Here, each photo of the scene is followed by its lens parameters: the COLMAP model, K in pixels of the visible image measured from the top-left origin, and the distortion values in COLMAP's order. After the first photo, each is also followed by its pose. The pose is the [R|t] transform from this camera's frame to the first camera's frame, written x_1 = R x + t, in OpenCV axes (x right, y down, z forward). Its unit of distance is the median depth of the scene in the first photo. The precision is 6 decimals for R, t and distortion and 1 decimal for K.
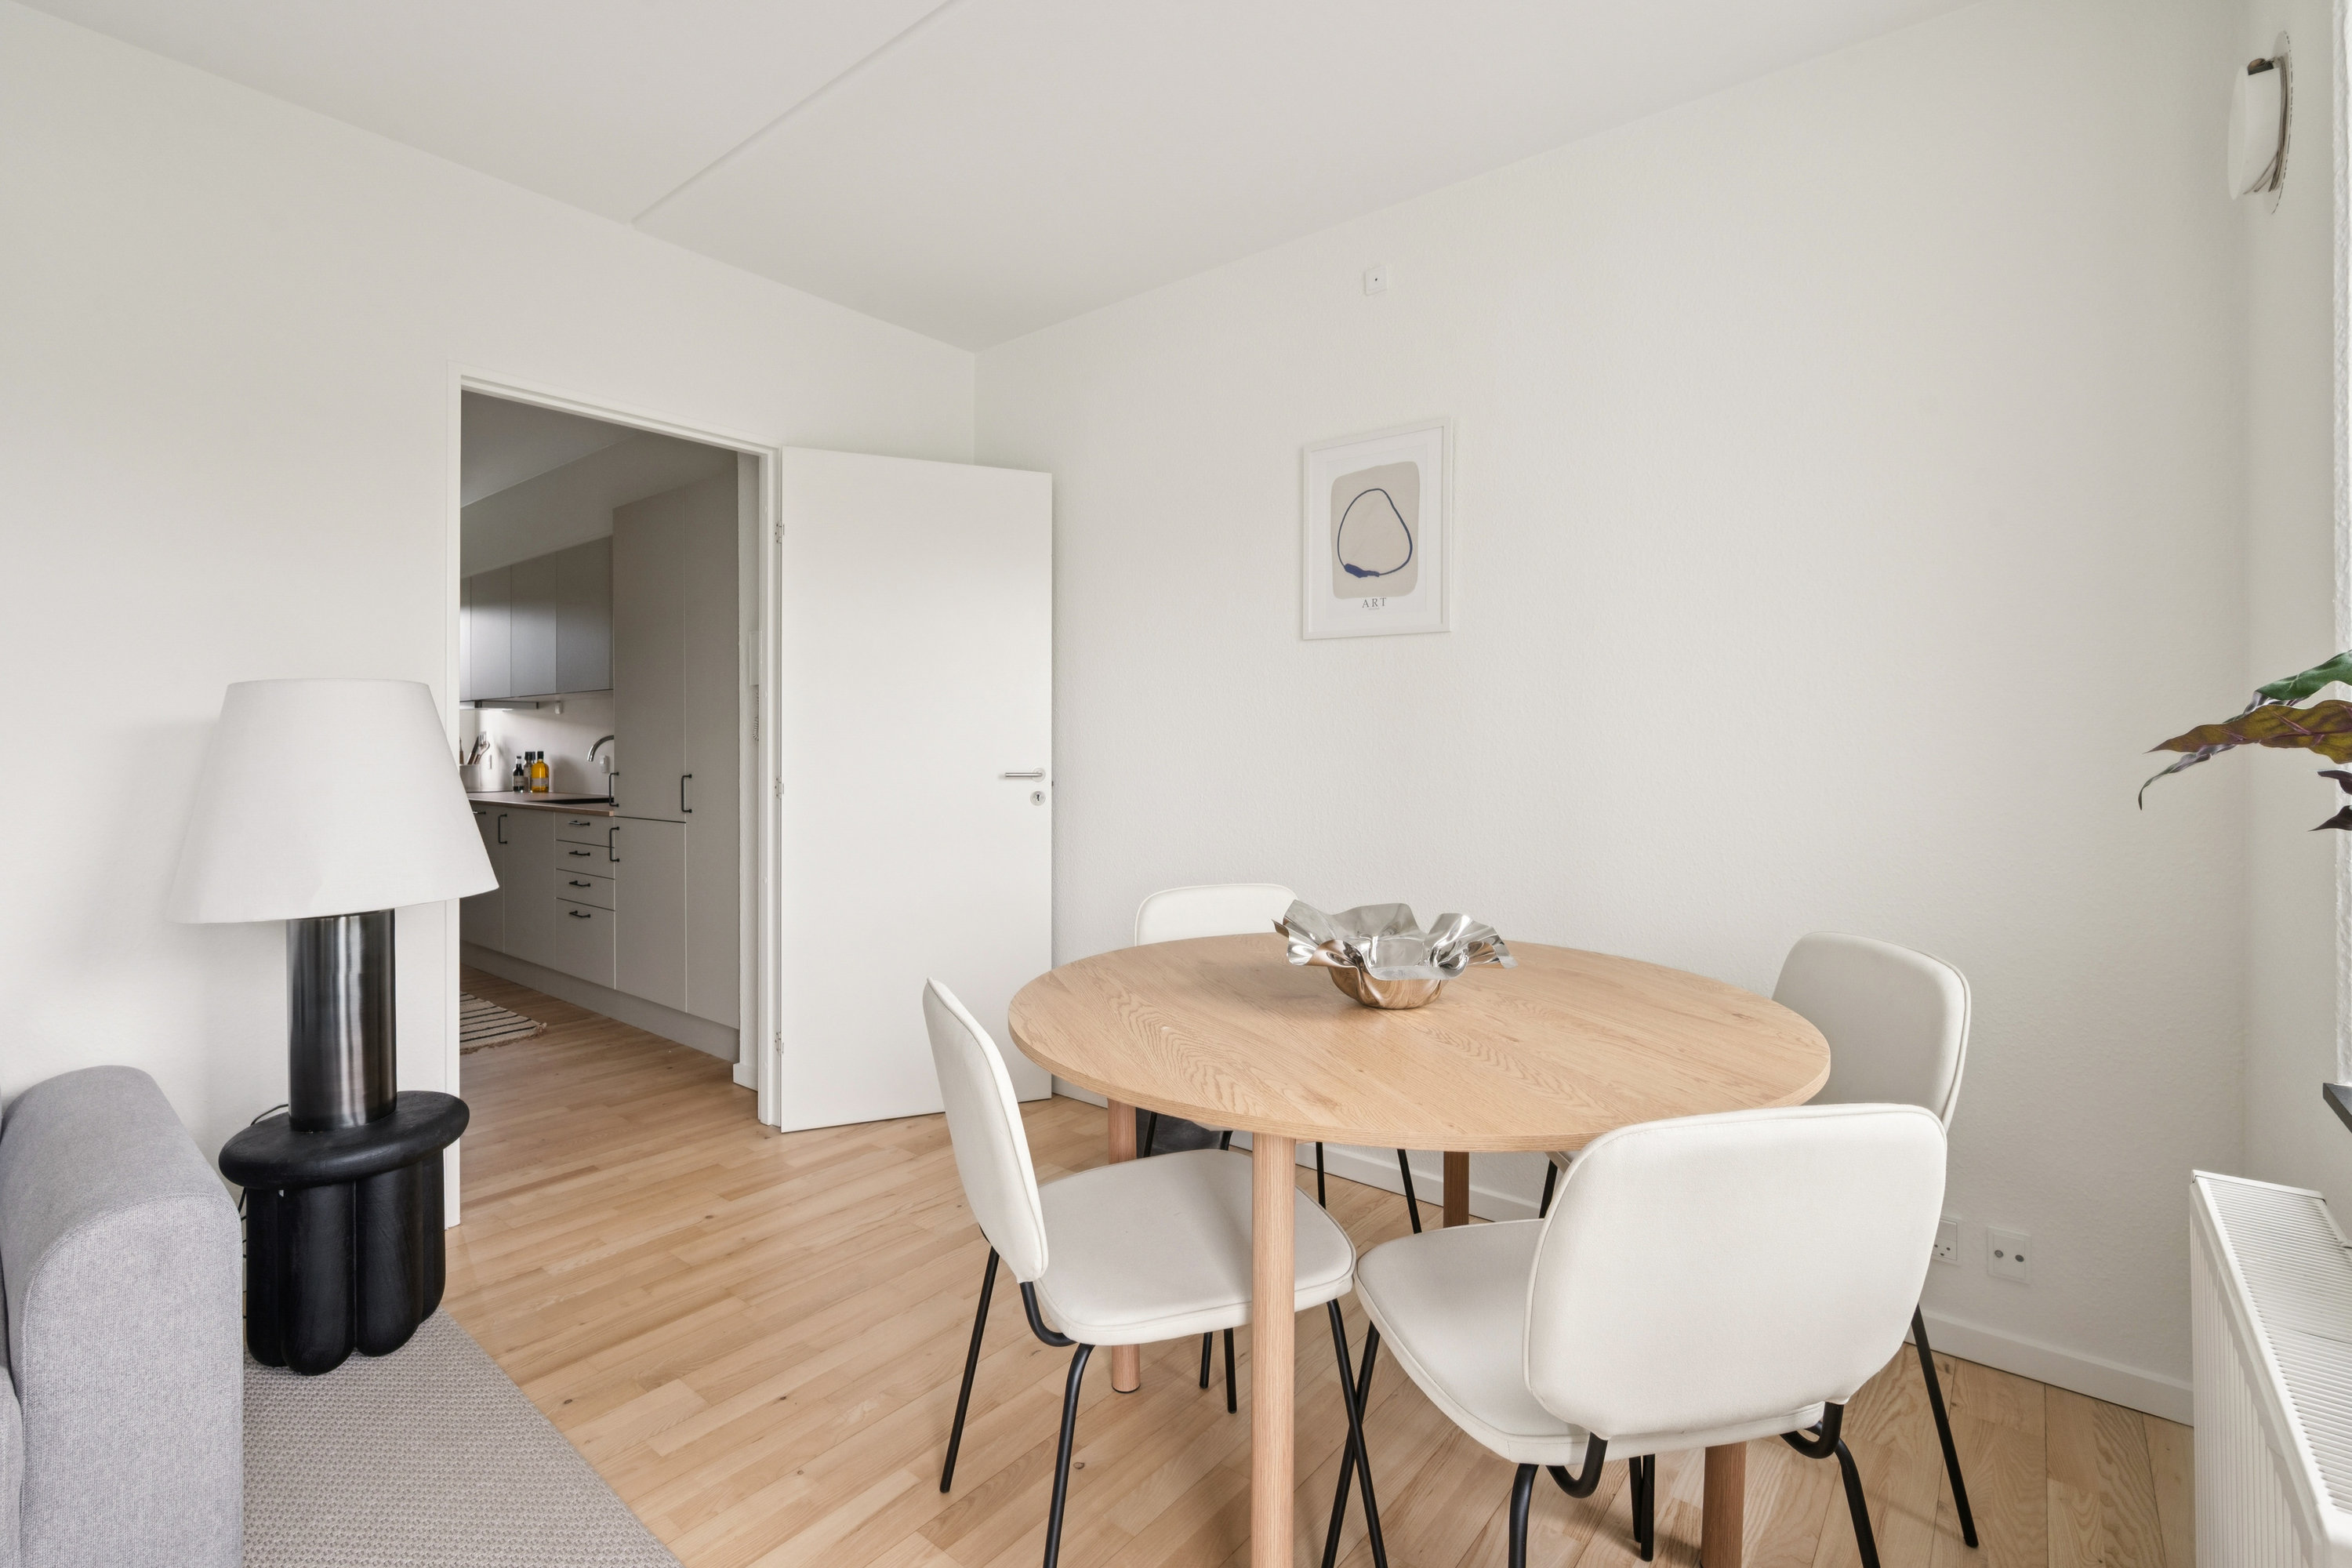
lens RADIAL K [[1059.1, 0, 1173.2], [0, 1059.1, 745.1], [0, 0, 1]] dist [0.000512, -0.000500]
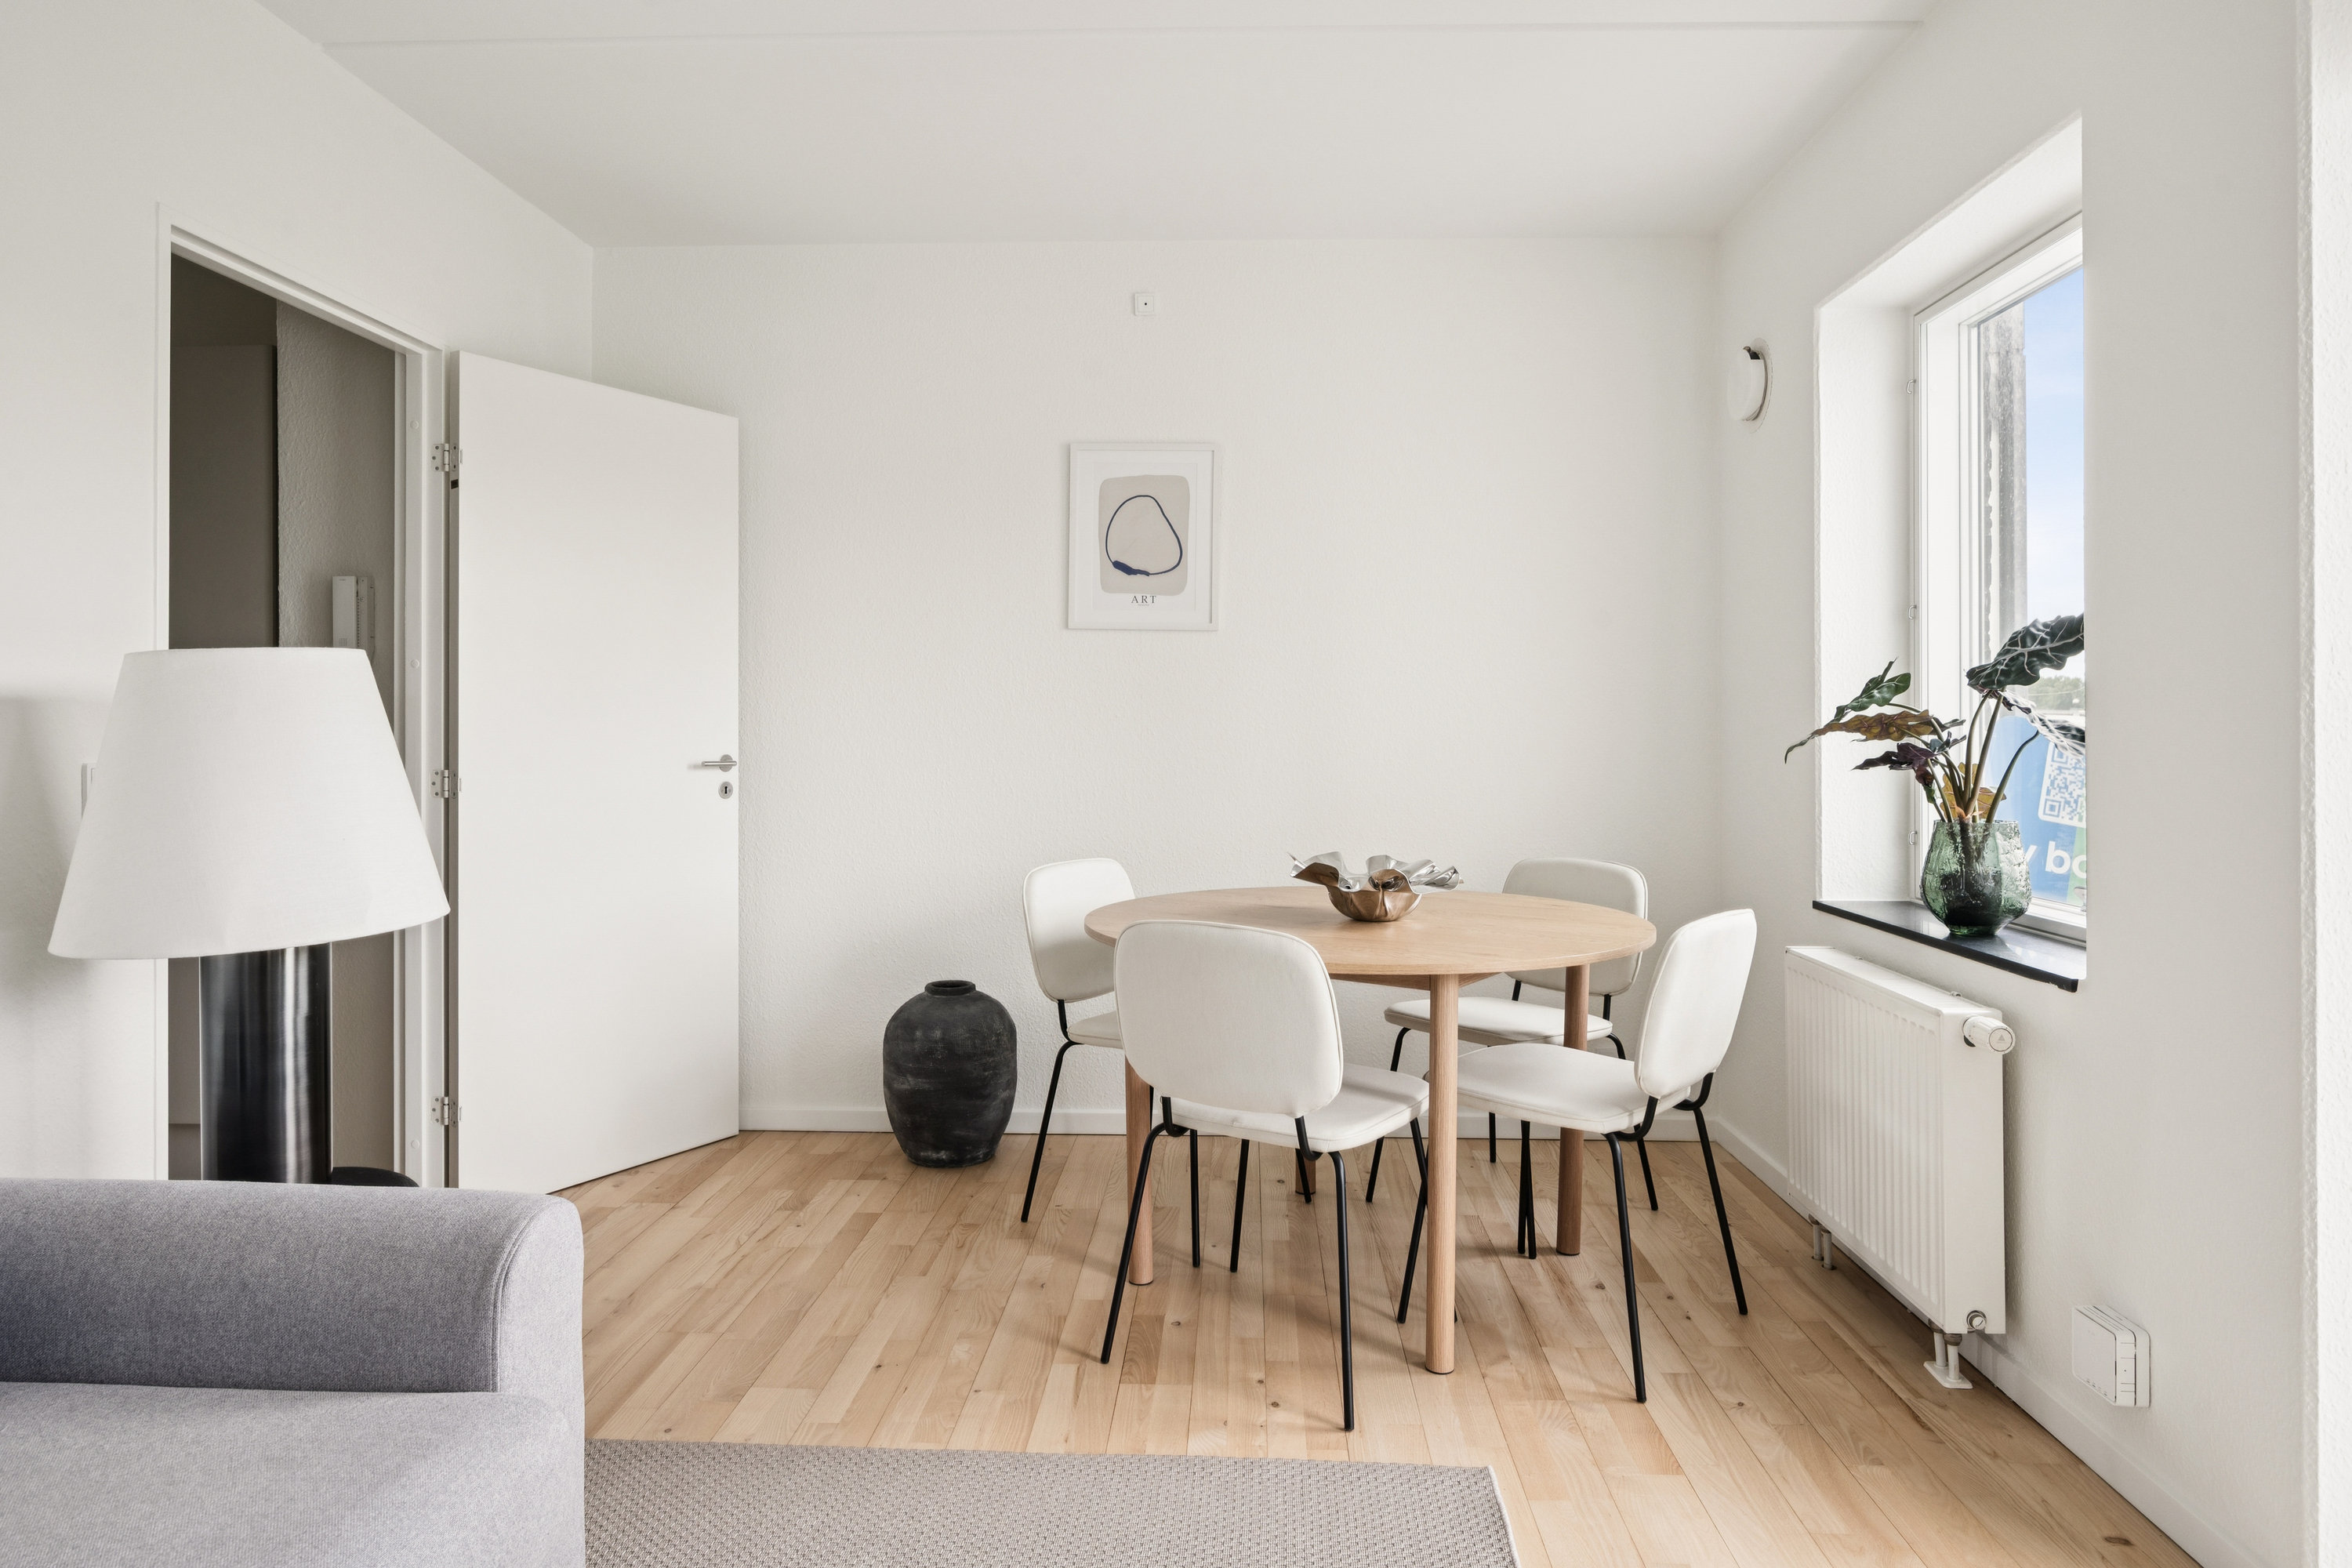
lens RADIAL K [[1406.1, 0, 1180.3], [0, 1406.1, 722.8], [0, 0, 1]] dist [0.000595, -0.000005]
pose [[0.802563, 0.002000, 0.596563, -0.636862], [-0.000976, 0.999997, -0.002038, -0.004305], [-0.596566, 0.001053, 0.802563, -0.182551]]
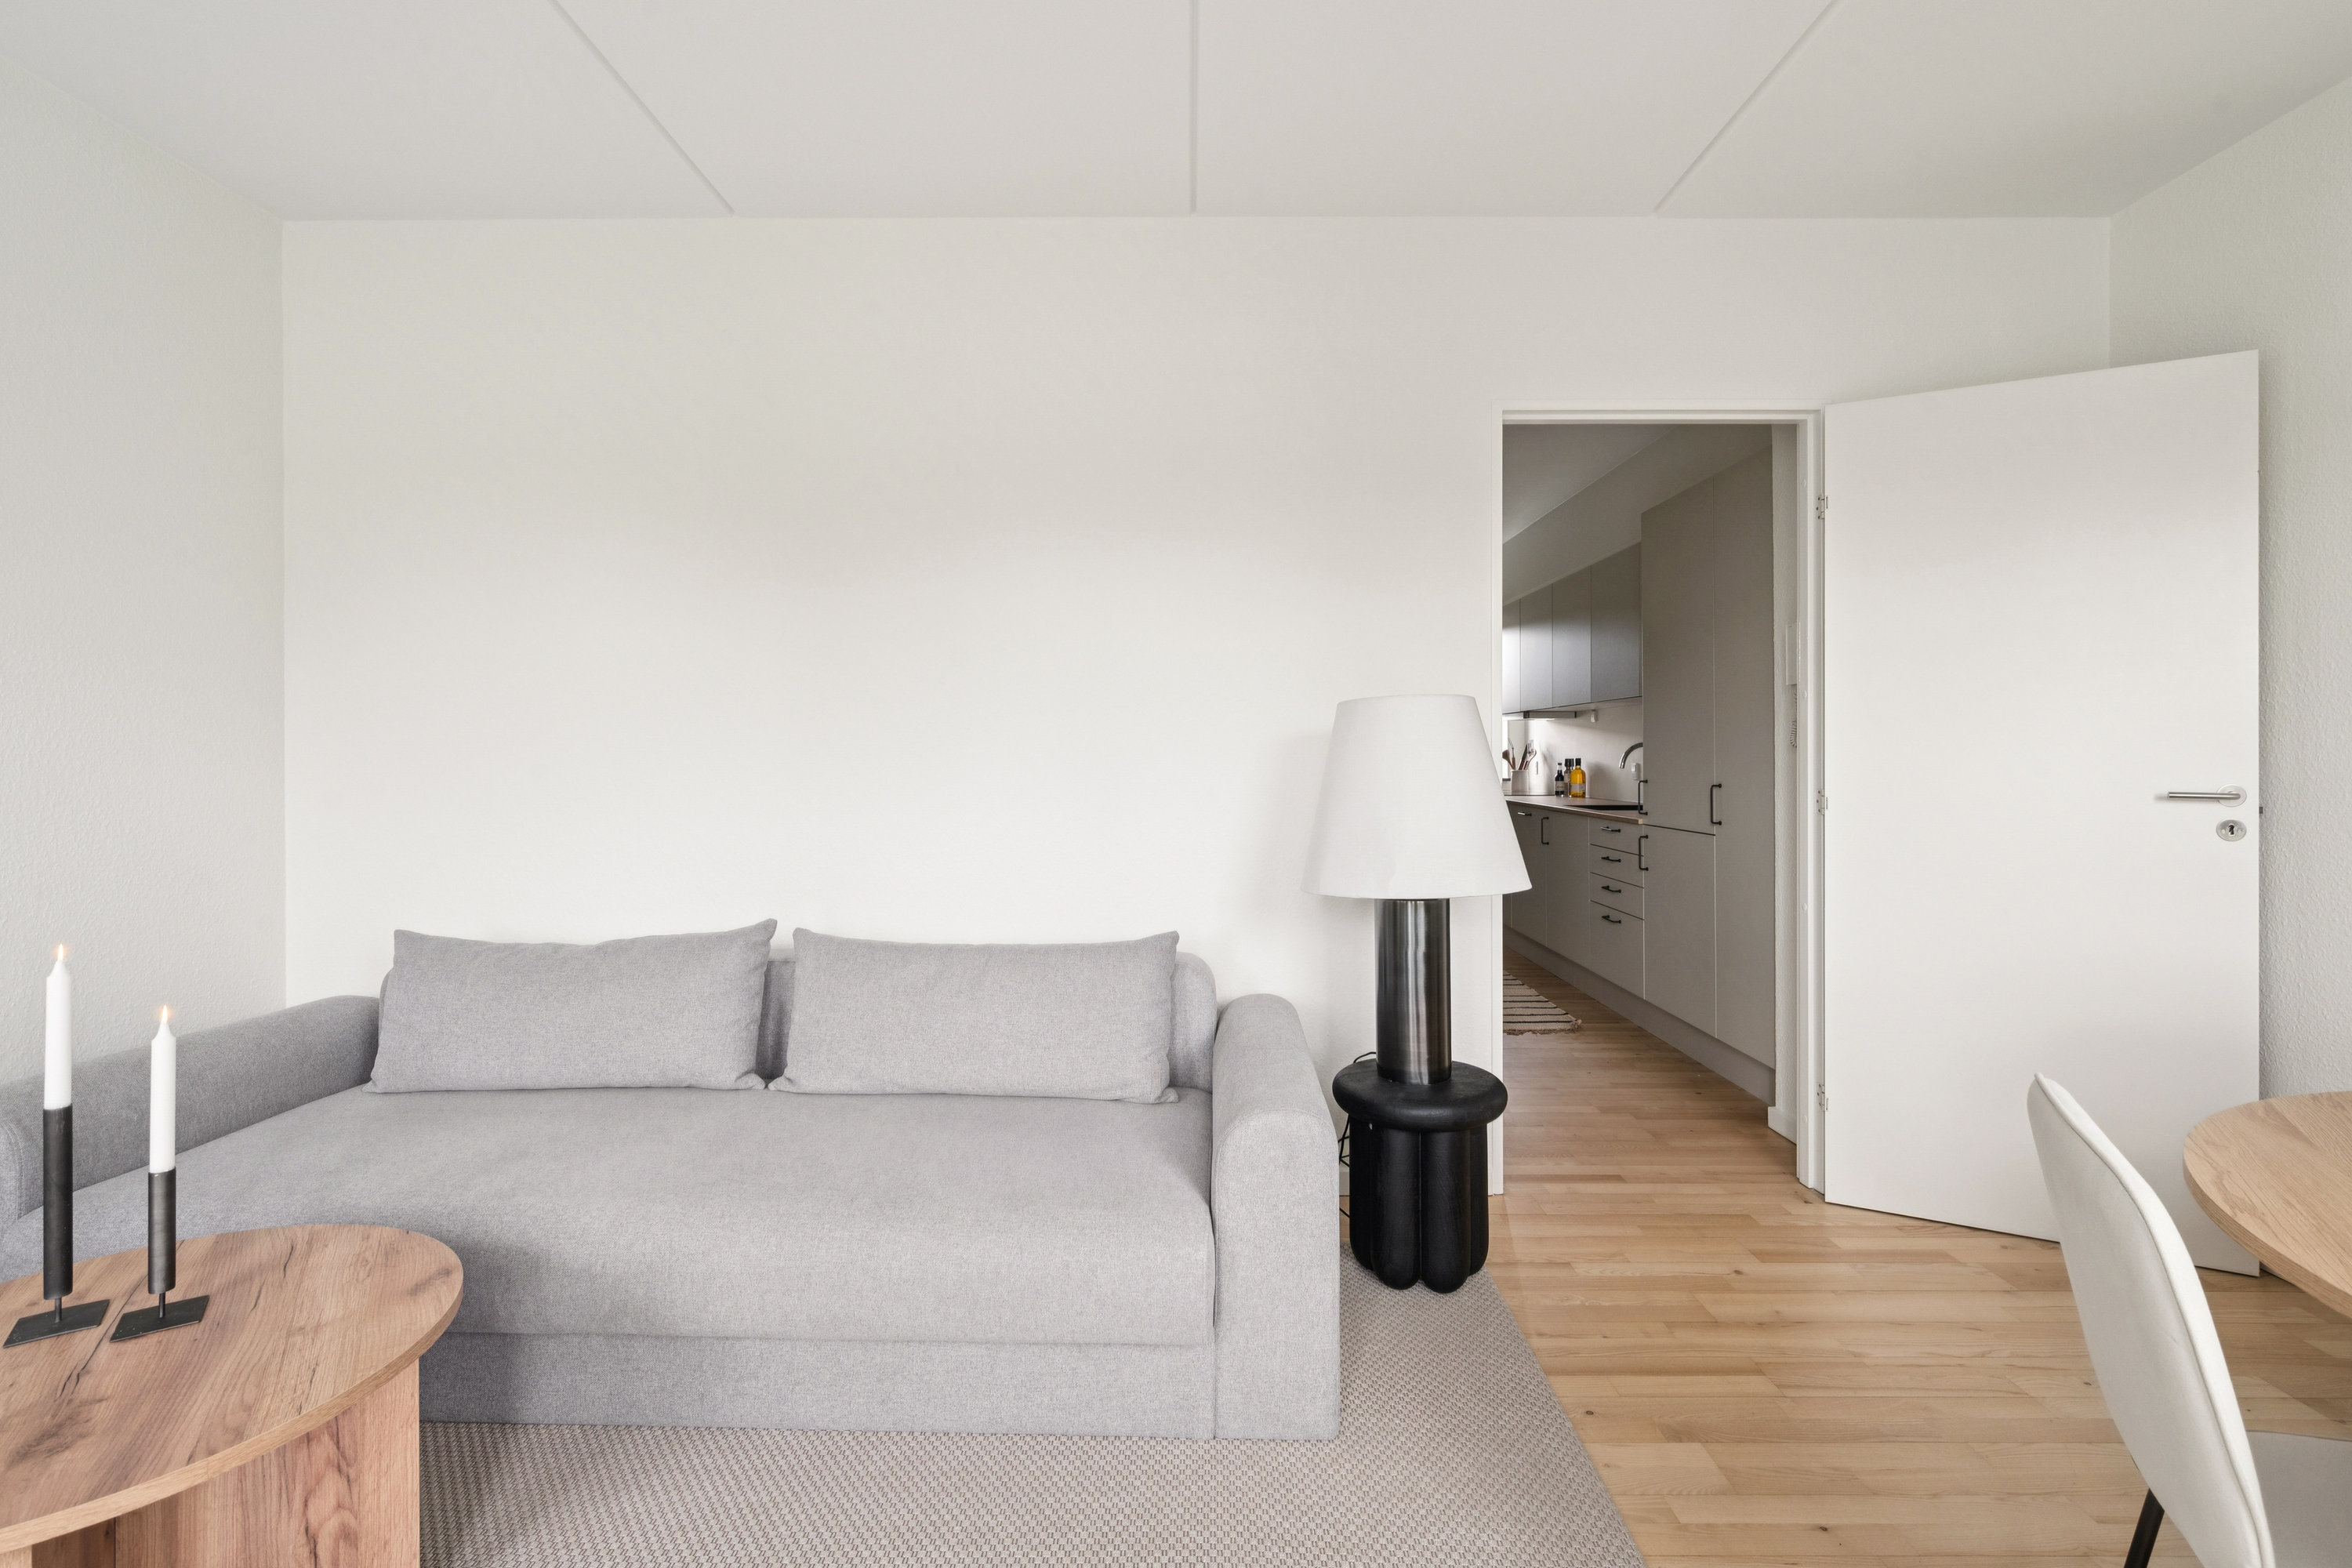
lens RADIAL K [[1093.2, 0, 1190.6], [0, 1093.2, 749.2], [0, 0, 1]] dist [0.000570, 0.000184]
pose [[0.634648, -0.001547, -0.772799, -0.010007], [-0.000822, 0.999996, -0.002677, -0.000020], [0.772801, 0.002334, 0.634645, 0.039123]]
